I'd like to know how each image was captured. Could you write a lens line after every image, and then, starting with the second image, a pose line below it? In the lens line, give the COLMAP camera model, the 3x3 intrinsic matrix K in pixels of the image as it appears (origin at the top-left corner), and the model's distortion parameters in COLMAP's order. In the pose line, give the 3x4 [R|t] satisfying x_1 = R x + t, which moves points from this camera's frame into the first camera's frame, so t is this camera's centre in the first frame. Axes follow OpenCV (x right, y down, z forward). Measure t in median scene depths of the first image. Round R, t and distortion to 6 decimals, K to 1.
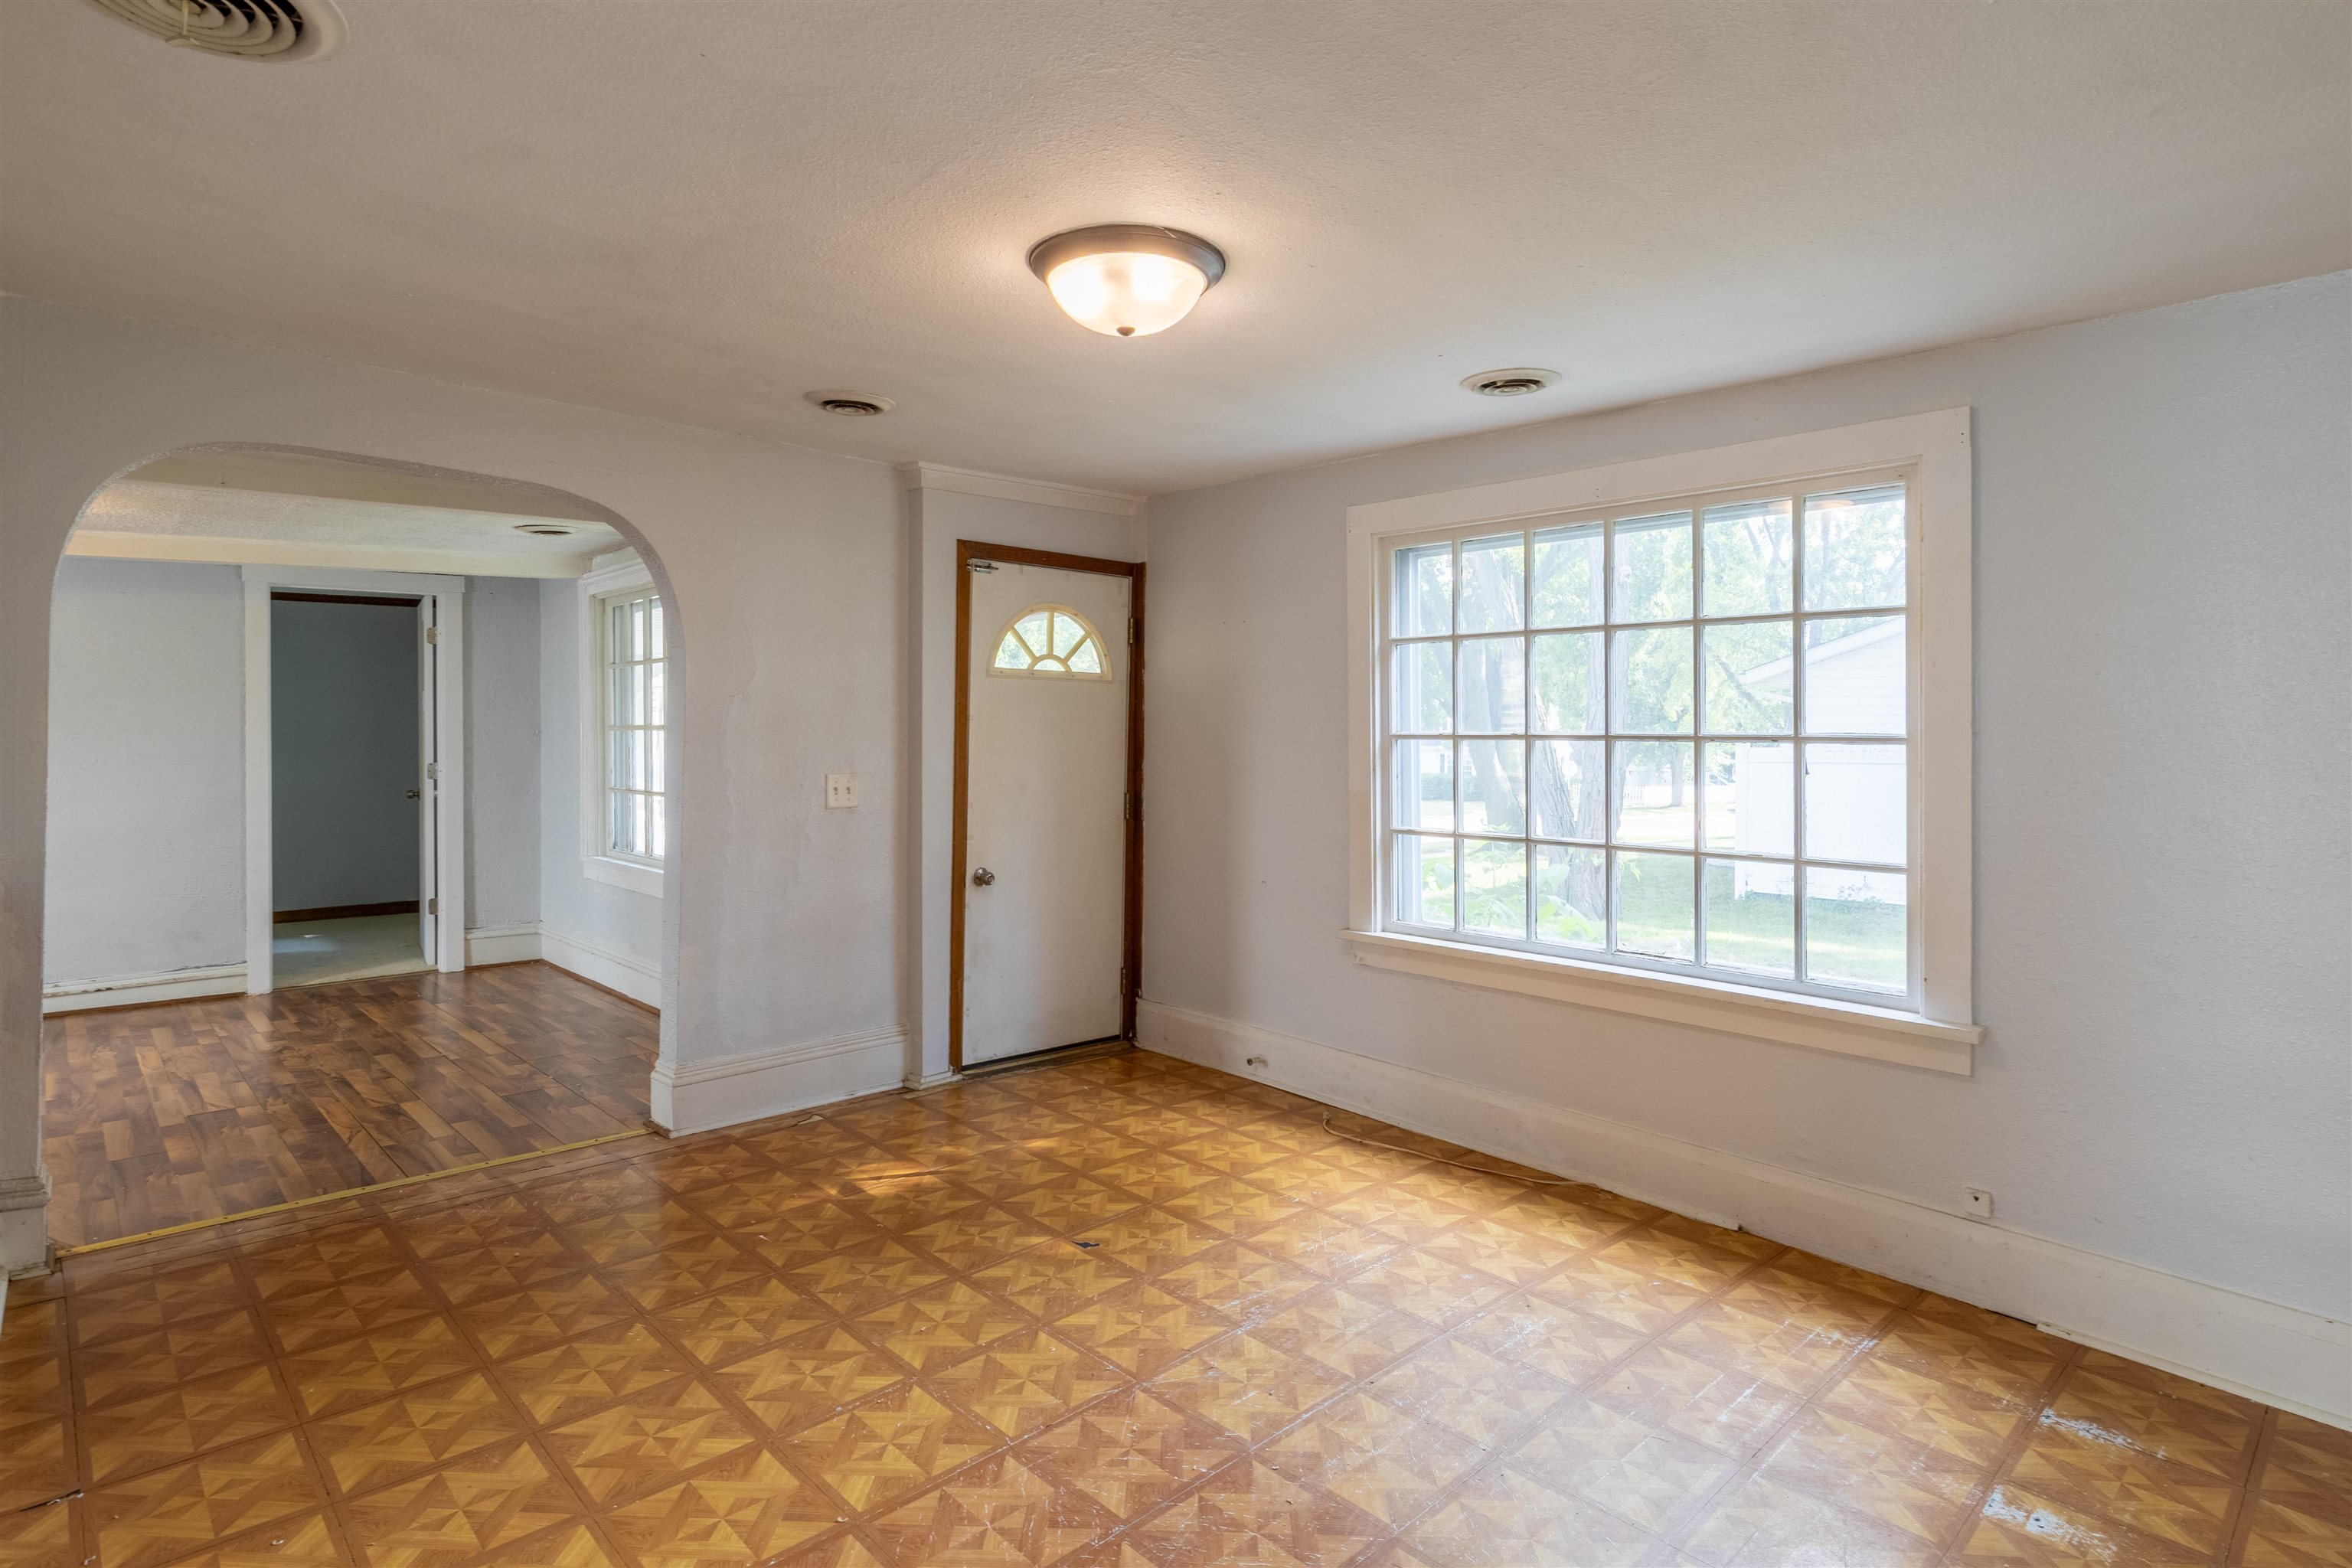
lens RADIAL K [[1216.0, 0, 1191.0], [0, 1216.0, 722.9], [0, 0, 1]] dist [-0.011010, 0.000717]
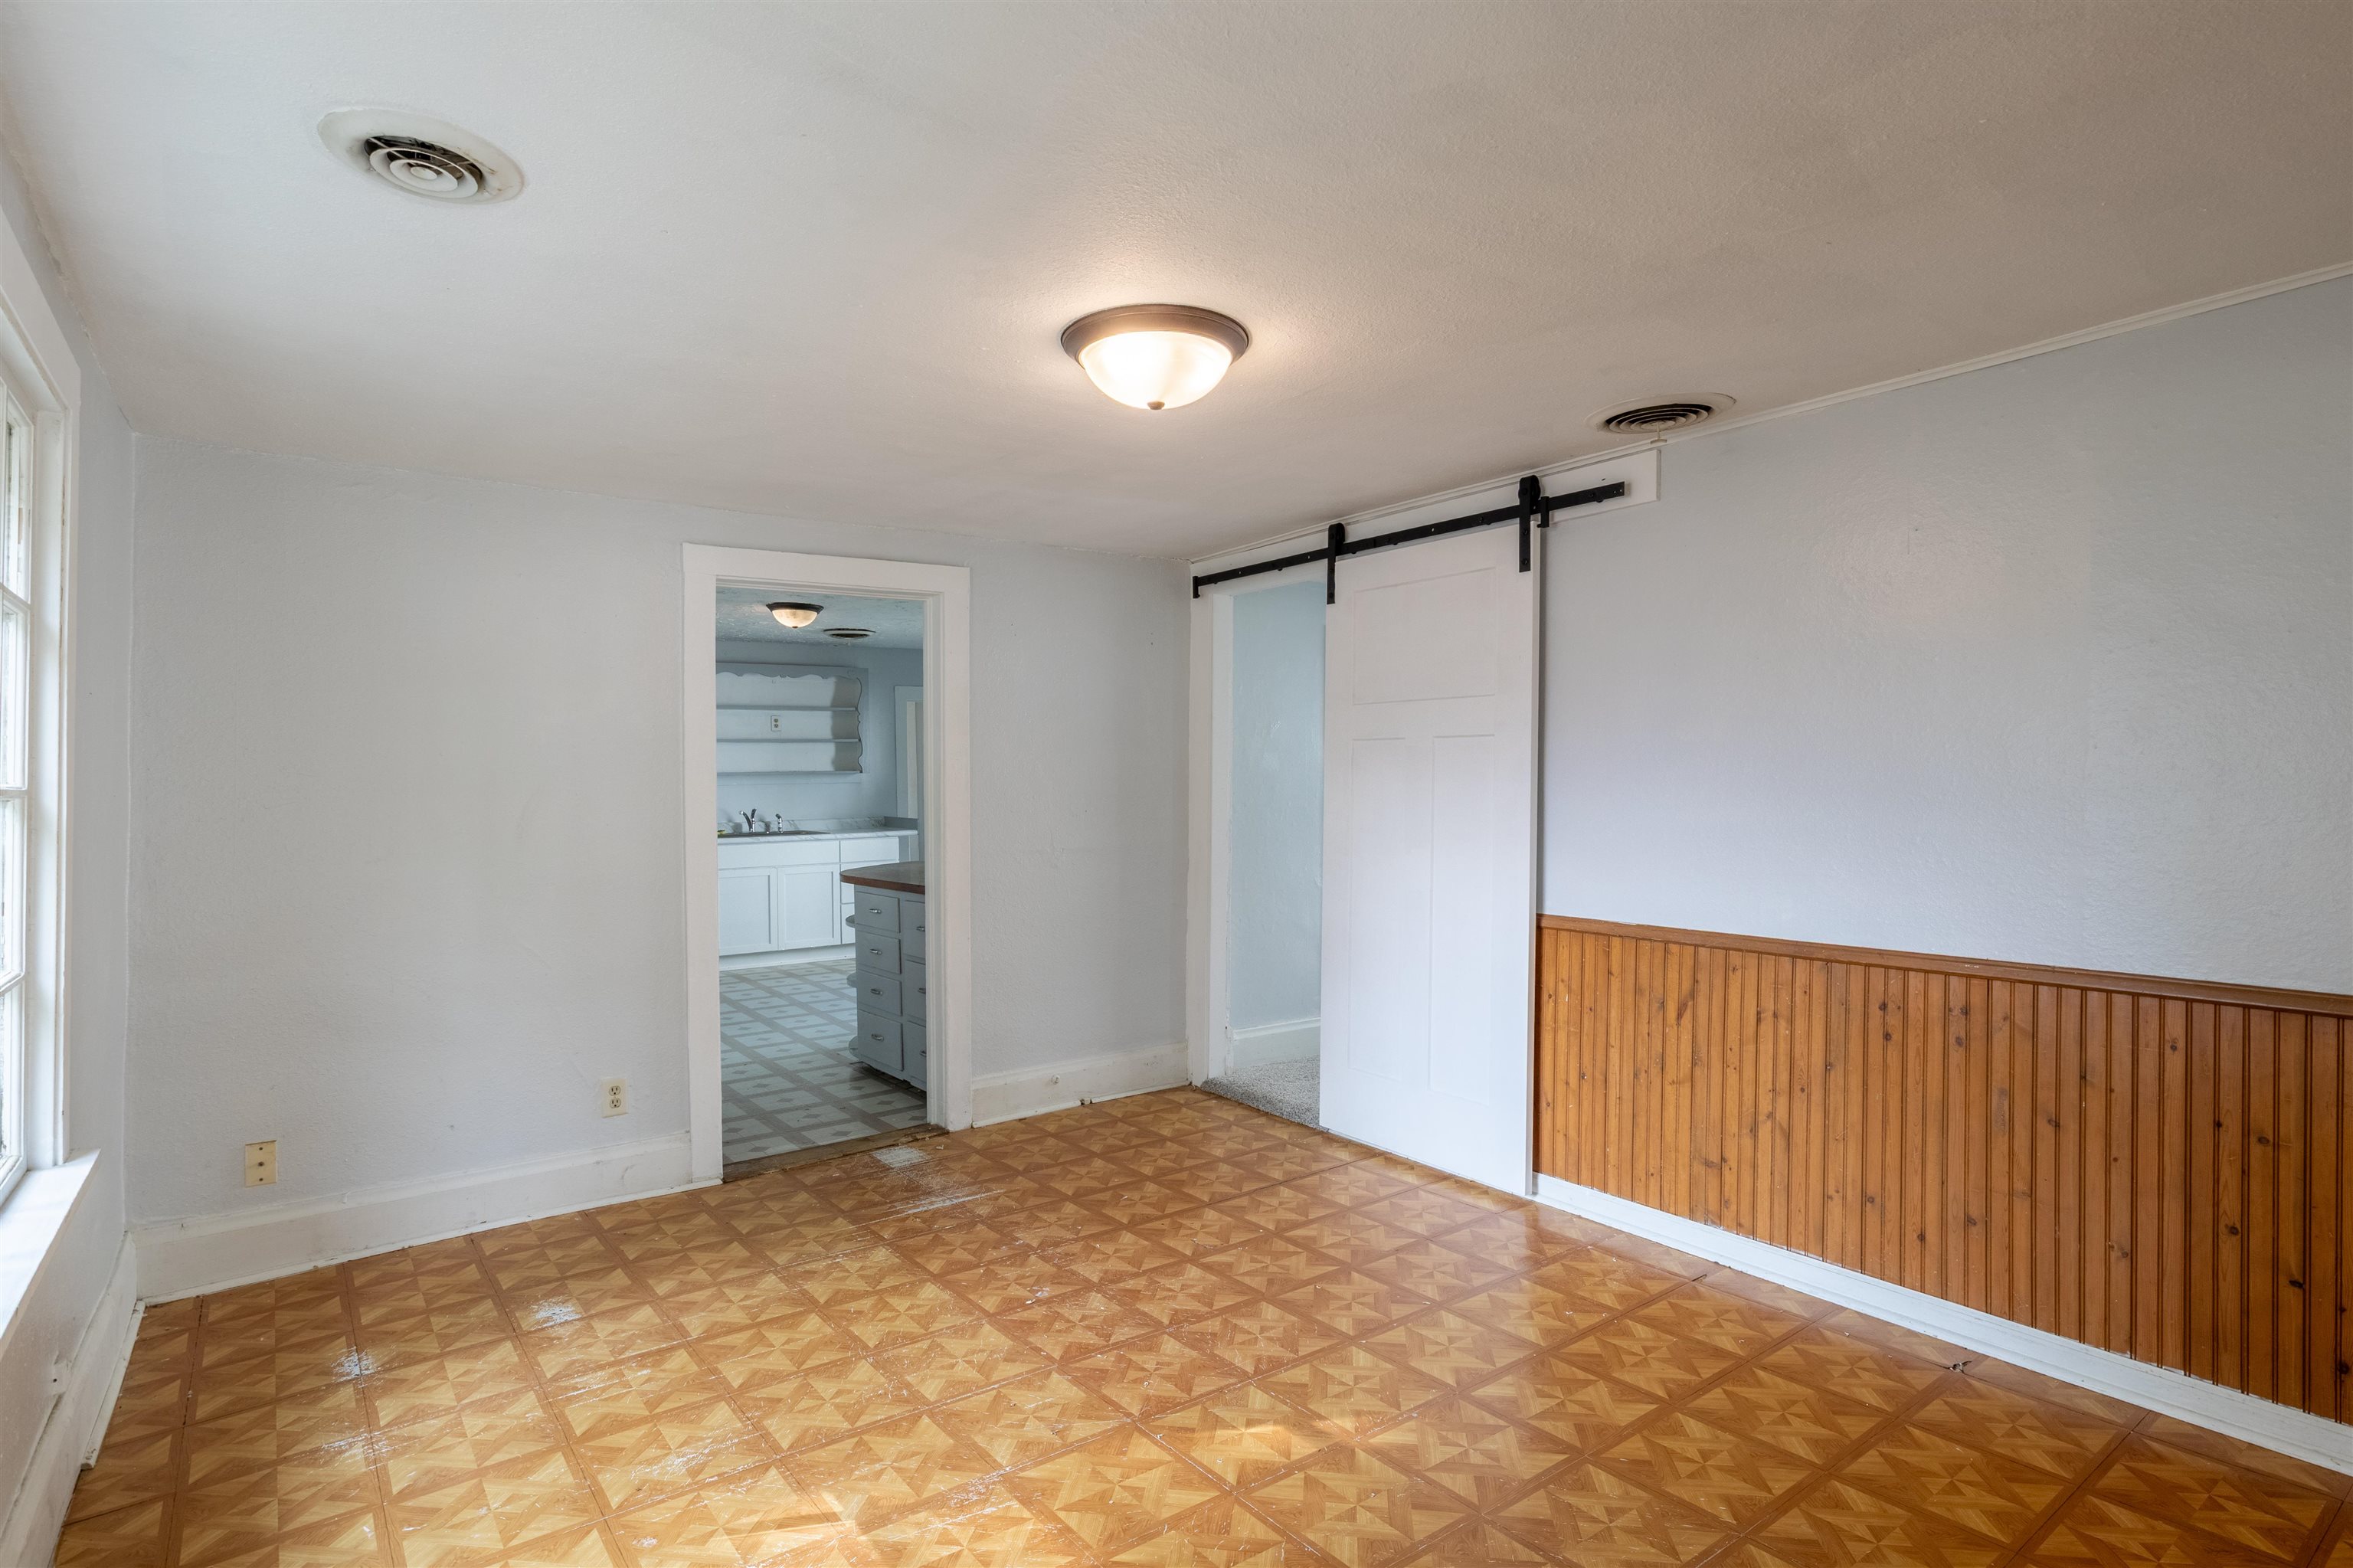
lens RADIAL K [[1216.5, 0, 1175.7], [0, 1216.5, 783.1], [0, 0, 1]] dist [-0.011010, 0.000717]
pose [[-0.991695, -0.005008, 0.128515, -0.151642], [-0.005699, 0.999971, -0.005009, 0.007789], [-0.128486, -0.005700, -0.991695, 1.476608]]
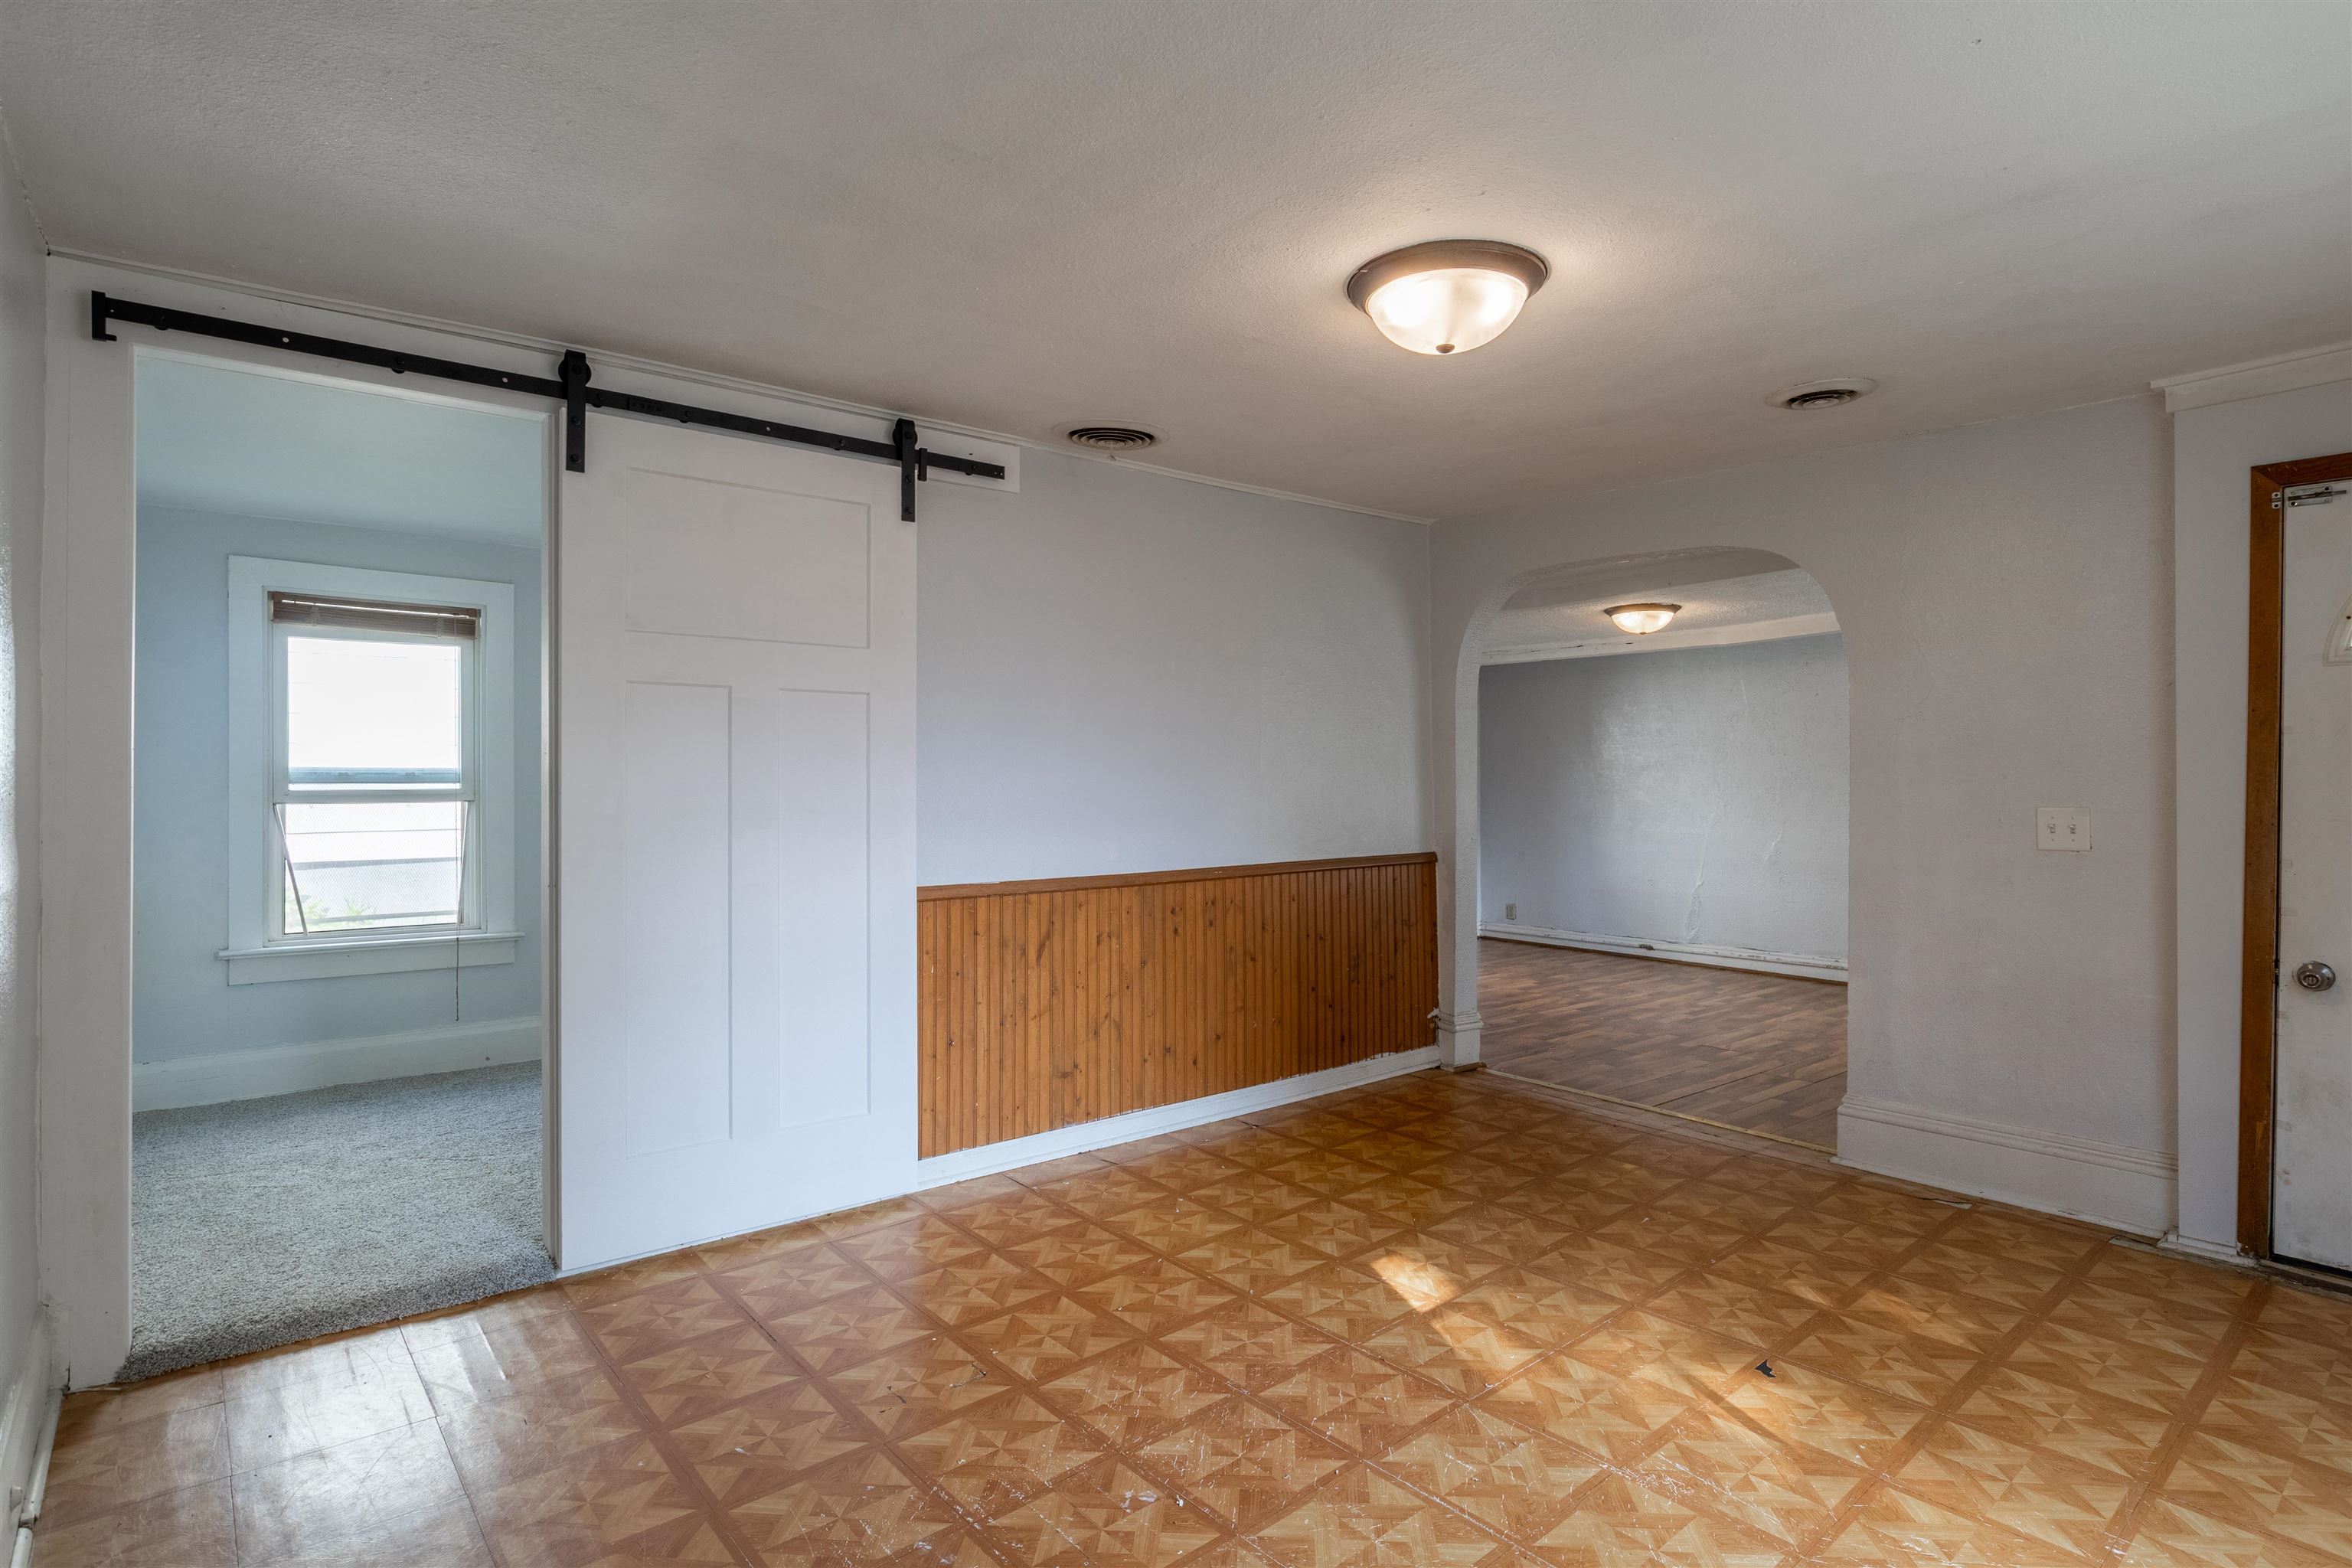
lens RADIAL K [[1196.7, 0, 1166.4], [0, 1196.7, 773.6], [0, 0, 1]] dist [-0.002105, -0.003509]
pose [[-0.069709, -0.005443, -0.997553, 0.693667], [0.003367, 0.999978, -0.005691, 0.028657], [0.997562, -0.003755, -0.069689, 0.605350]]
